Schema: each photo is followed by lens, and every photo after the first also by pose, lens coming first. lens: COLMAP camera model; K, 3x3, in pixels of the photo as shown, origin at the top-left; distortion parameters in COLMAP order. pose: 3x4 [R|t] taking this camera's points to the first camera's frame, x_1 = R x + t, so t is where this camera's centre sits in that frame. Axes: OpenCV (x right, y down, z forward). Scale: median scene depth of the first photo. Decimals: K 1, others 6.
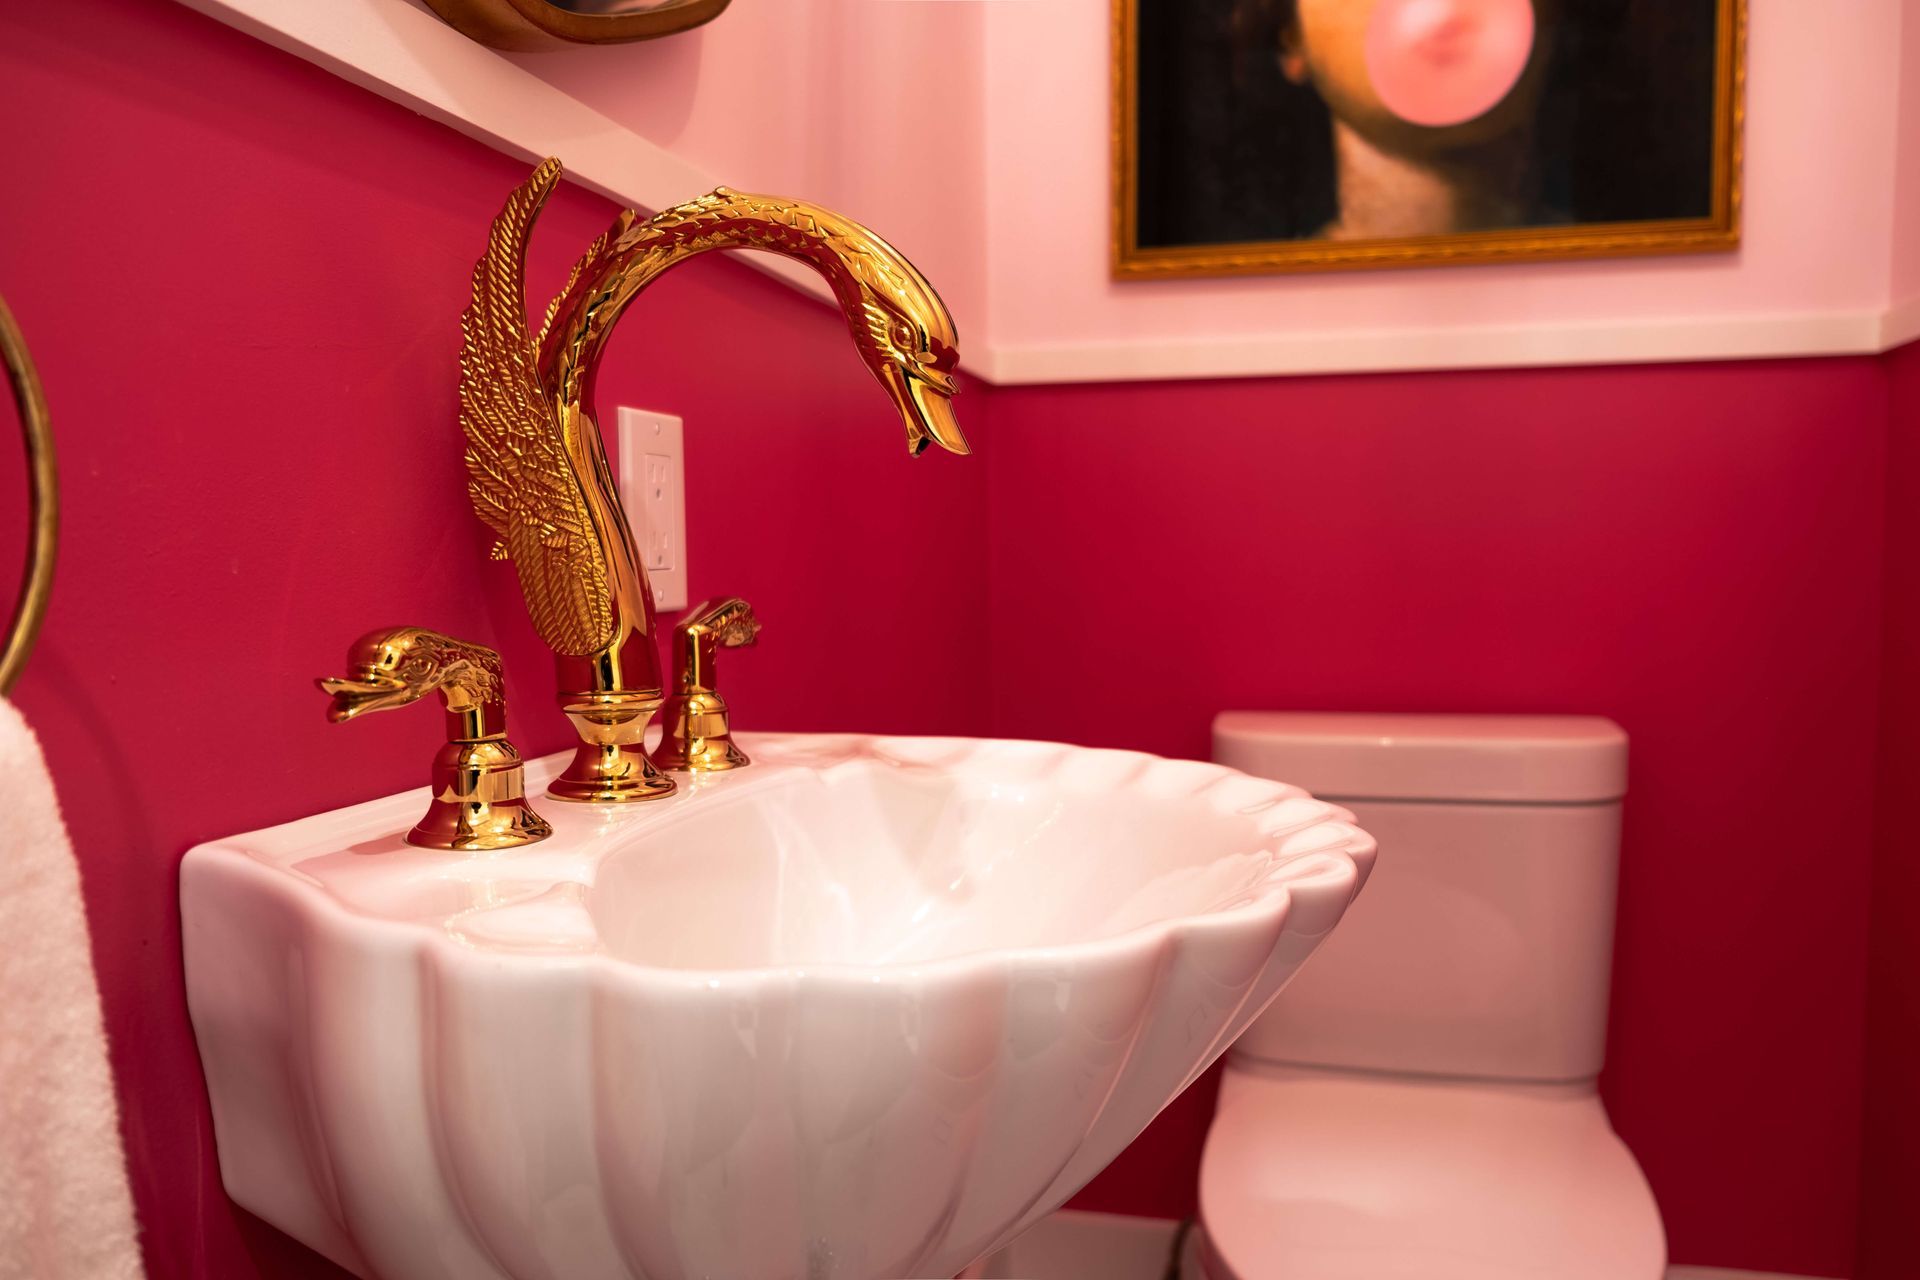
lens RADIAL K [[1498.6, 0, 941.2], [0, 1498.6, 650.8], [0, 0, 1]] dist [-0.015463, 0.002913]
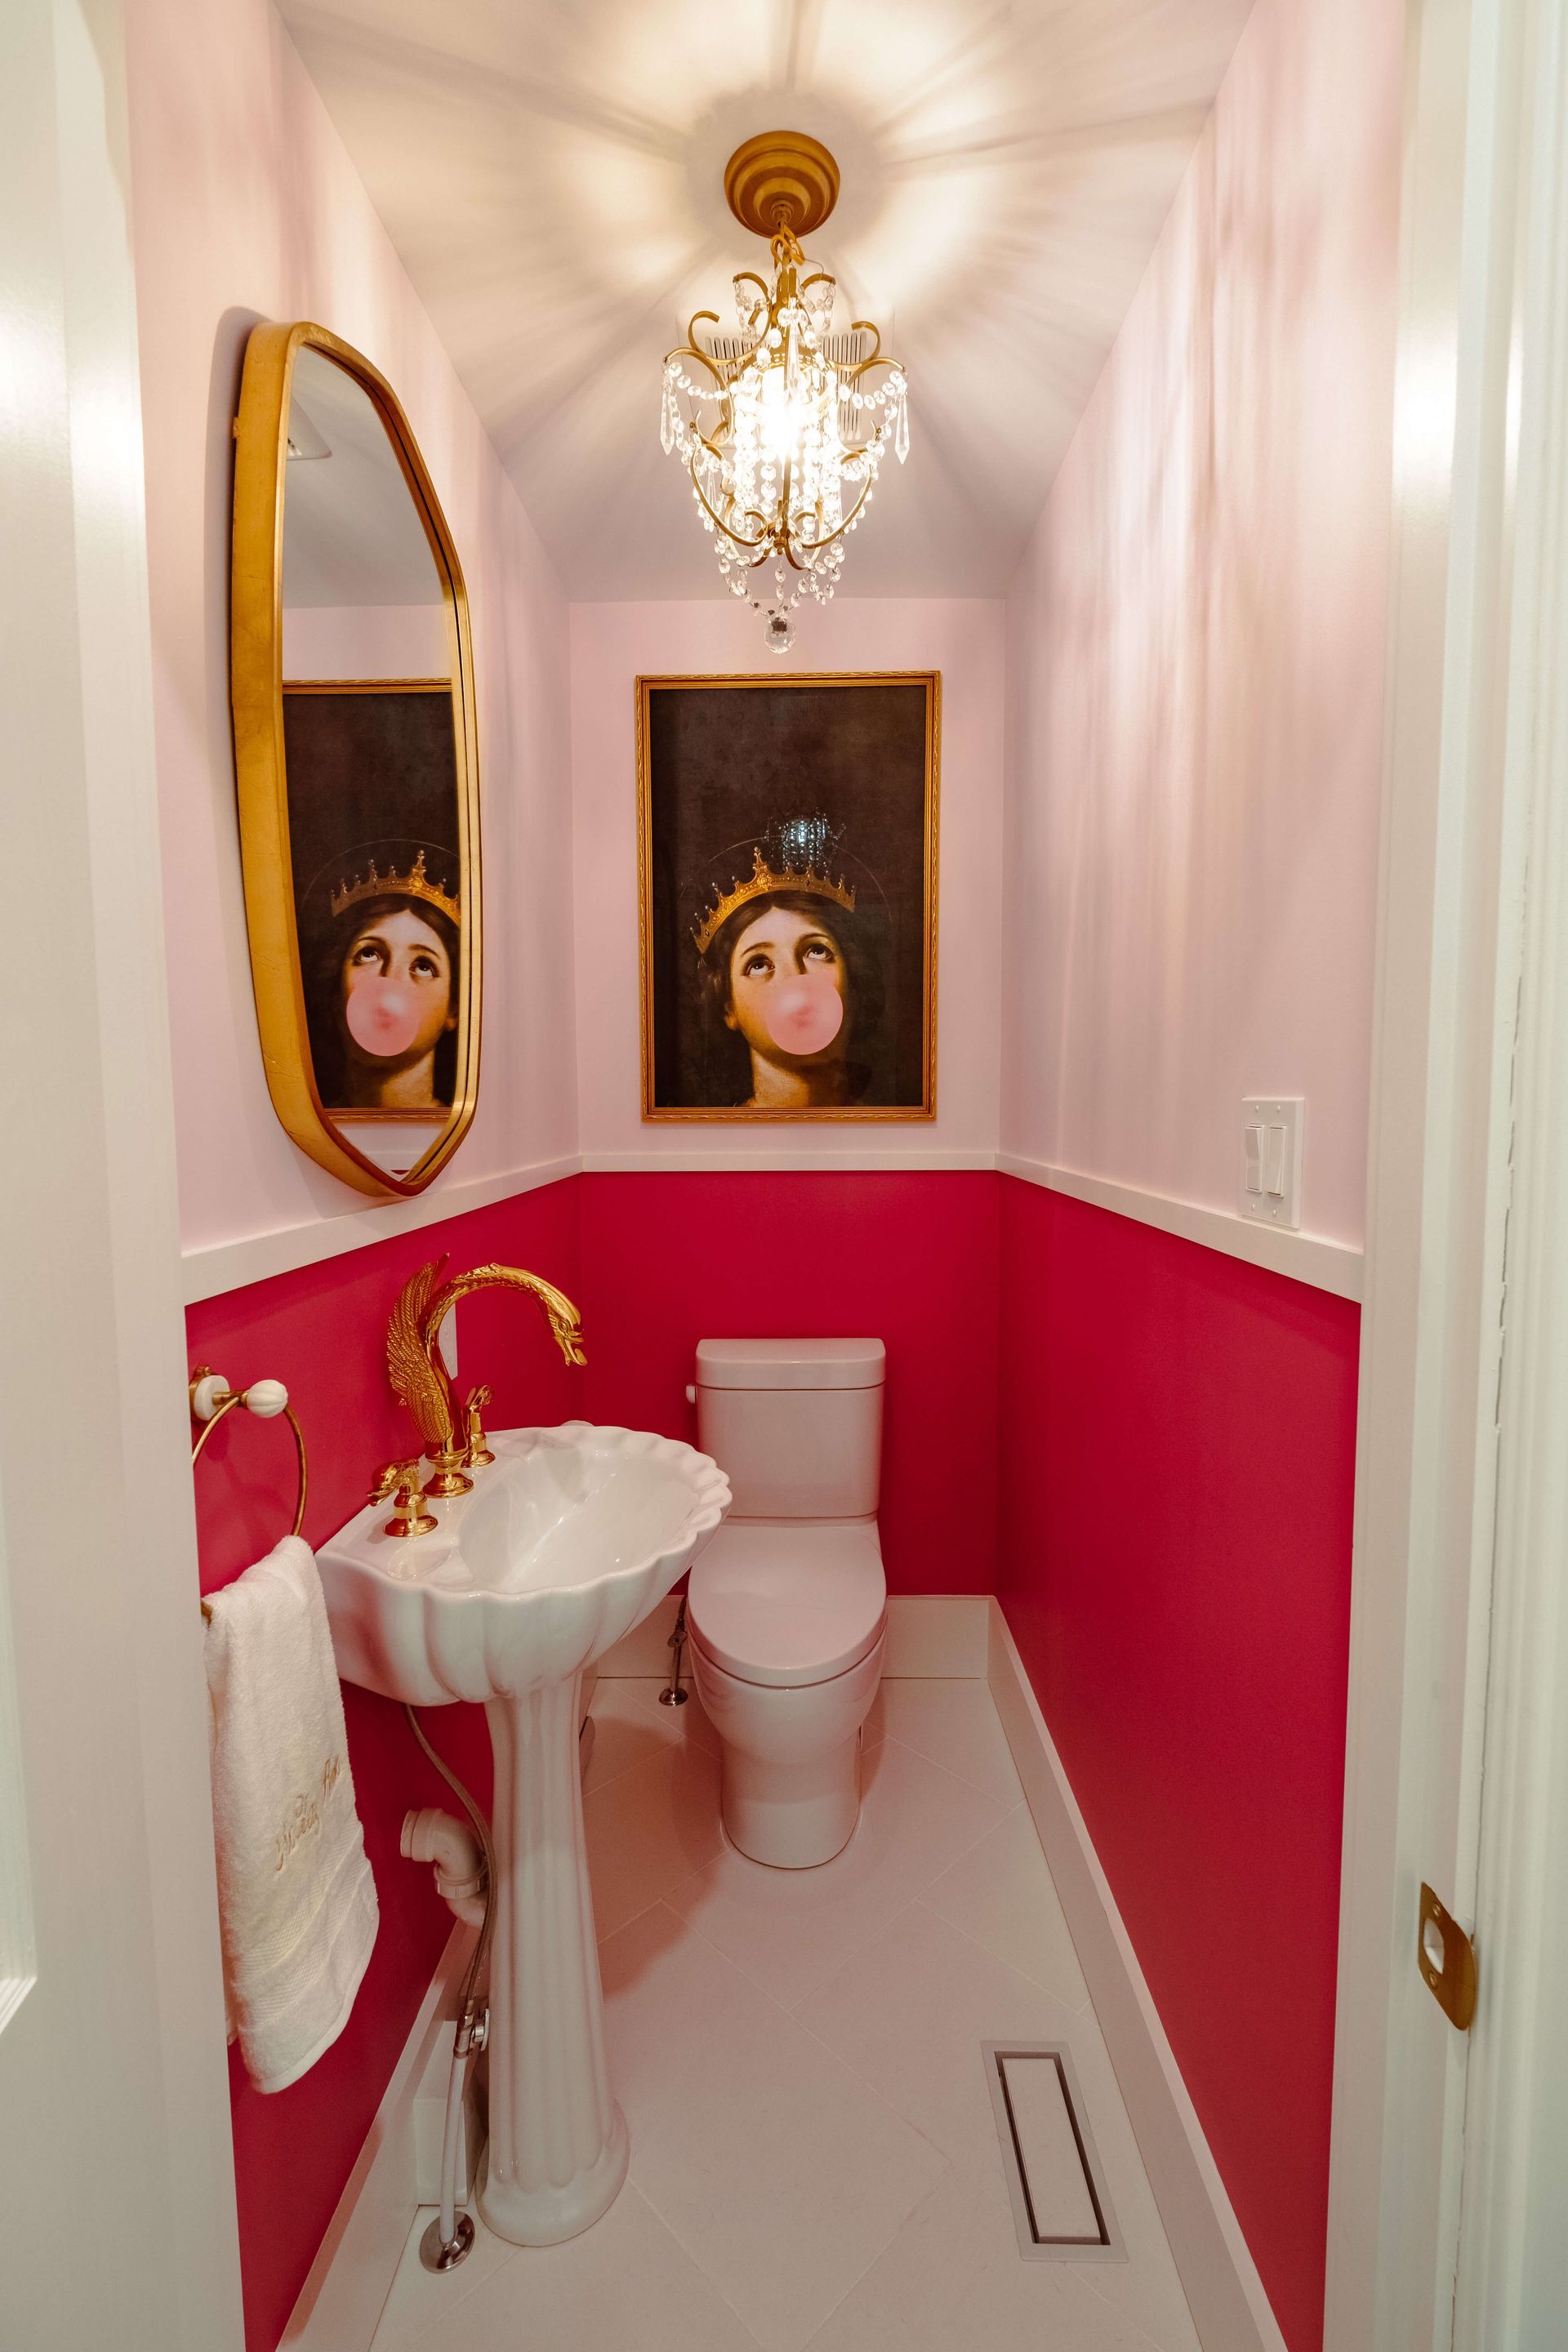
lens RADIAL K [[1036.3, 0, 772.5], [0, 1036.3, 1175.5], [0, 0, 1]] dist [0.007656, -0.007571]
pose [[0.973594, -0.017464, 0.227618, -0.060569], [0.014555, 0.999790, 0.014453, -0.385519], [-0.227822, -0.010758, 0.973643, -0.716299]]
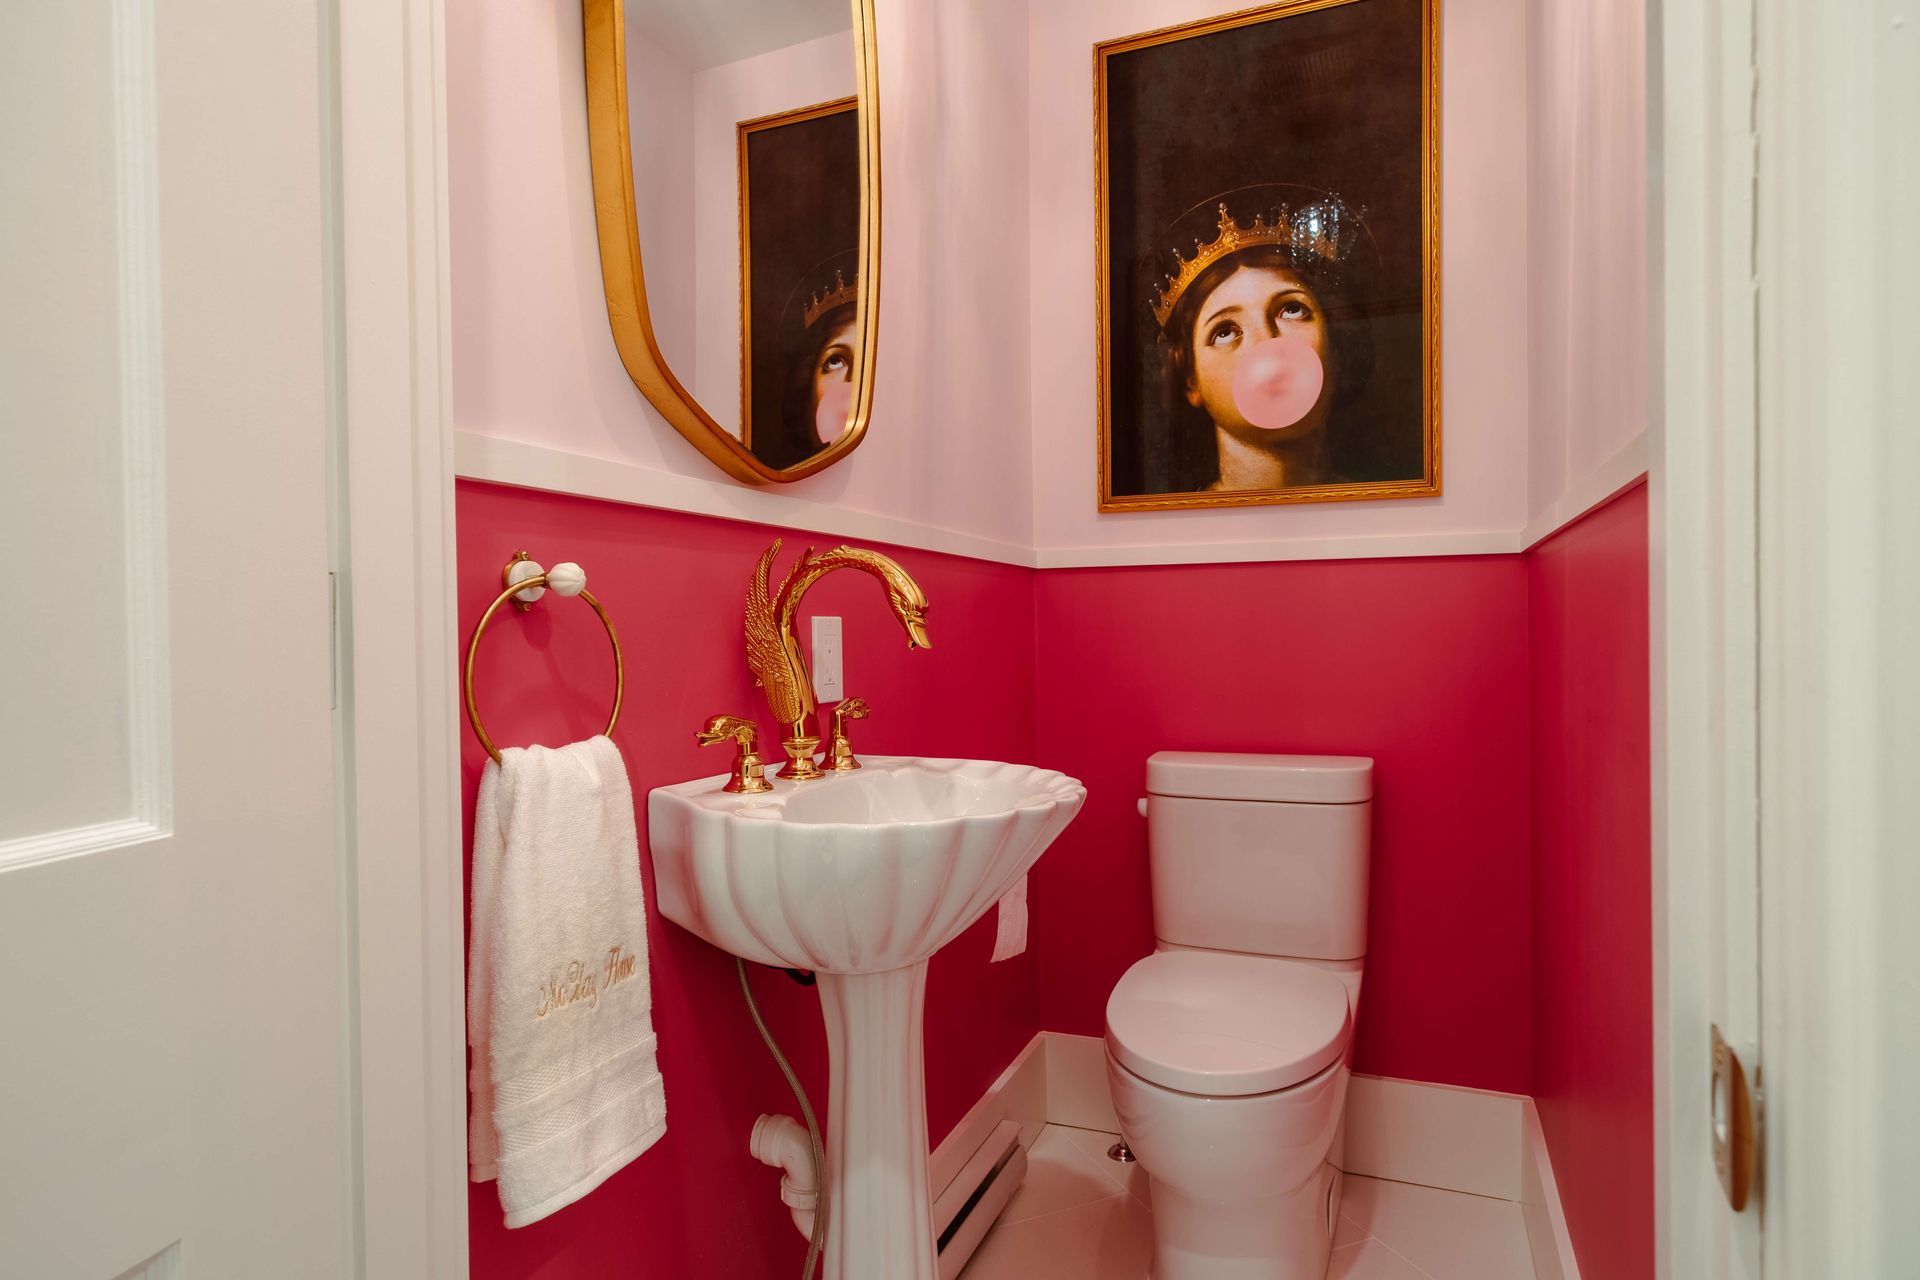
lens RADIAL K [[1106.6, 0, 952.6], [0, 1106.6, 644.3], [0, 0, 1]] dist [0.013739, -0.000288]
pose [[0.990024, -0.001342, -0.140892, 0.253244], [-0.006311, 0.998529, -0.053859, -0.026177], [0.140757, 0.054211, 0.988559, -0.704212]]
